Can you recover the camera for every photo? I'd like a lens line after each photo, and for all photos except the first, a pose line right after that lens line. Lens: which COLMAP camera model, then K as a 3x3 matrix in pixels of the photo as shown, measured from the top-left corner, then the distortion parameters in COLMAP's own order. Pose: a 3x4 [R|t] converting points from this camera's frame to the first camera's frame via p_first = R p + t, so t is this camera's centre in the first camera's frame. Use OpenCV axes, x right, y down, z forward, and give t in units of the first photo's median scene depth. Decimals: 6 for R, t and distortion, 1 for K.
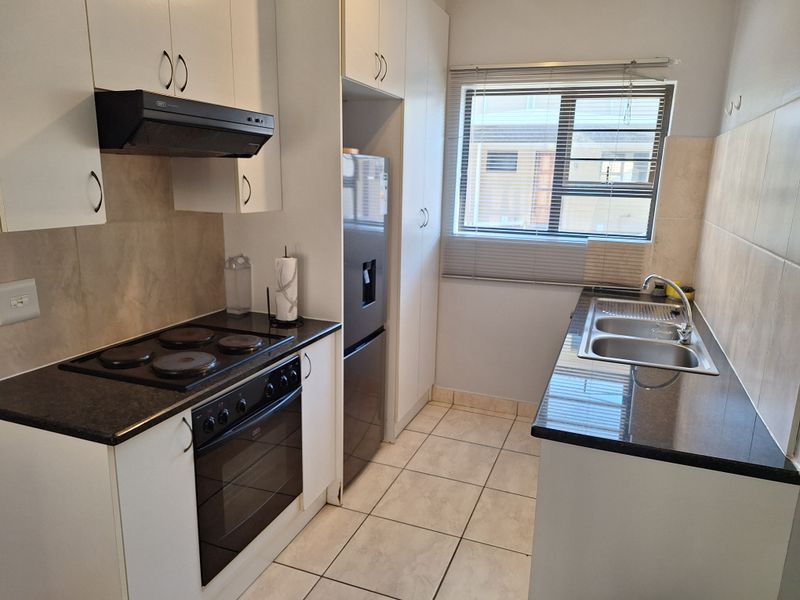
lens RADIAL K [[551.8, 0, 400.0], [0, 551.8, 300.0], [0, 0, 1]] dist [0.066881, -0.124891]
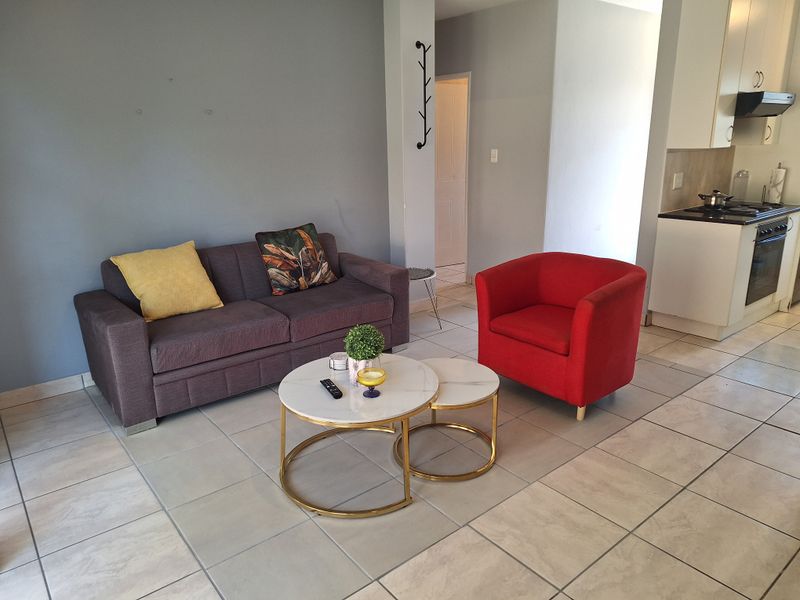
lens RADIAL K [[566.1, 0, 400.0], [0, 566.1, 300.0], [0, 0, 1]] dist [0.005502, 0.002059]
pose [[0.871151, 0.097186, -0.481301, -0.270492], [-0.068333, 0.994674, 0.077166, 0.232575], [0.486237, -0.034335, 0.873152, -1.014211]]
